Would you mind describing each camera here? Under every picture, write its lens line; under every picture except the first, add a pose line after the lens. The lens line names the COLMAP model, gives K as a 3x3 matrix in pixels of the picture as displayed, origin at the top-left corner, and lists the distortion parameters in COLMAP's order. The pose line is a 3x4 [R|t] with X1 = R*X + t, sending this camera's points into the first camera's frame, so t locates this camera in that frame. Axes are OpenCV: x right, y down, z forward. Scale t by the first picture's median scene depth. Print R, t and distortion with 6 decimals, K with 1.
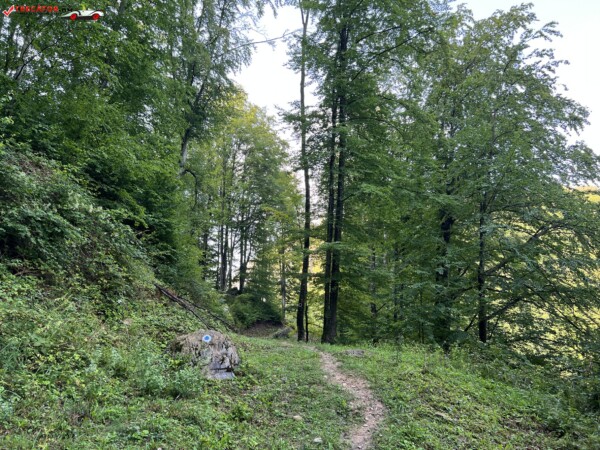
lens RADIAL K [[450.6, 0, 300.0], [0, 450.6, 225.0], [0, 0, 1]] dist [0.054801, -0.058459]
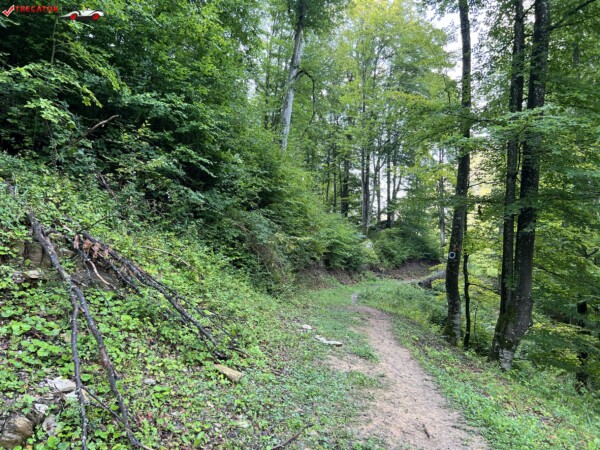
lens RADIAL K [[450.6, 0, 300.0], [0, 450.6, 225.0], [0, 0, 1]] dist [0.054801, -0.058459]
pose [[0.939858, -0.010863, -0.341392, 0.005106], [0.061215, 0.988669, 0.137066, 0.019449], [0.336035, -0.149721, 0.929873, 0.150501]]
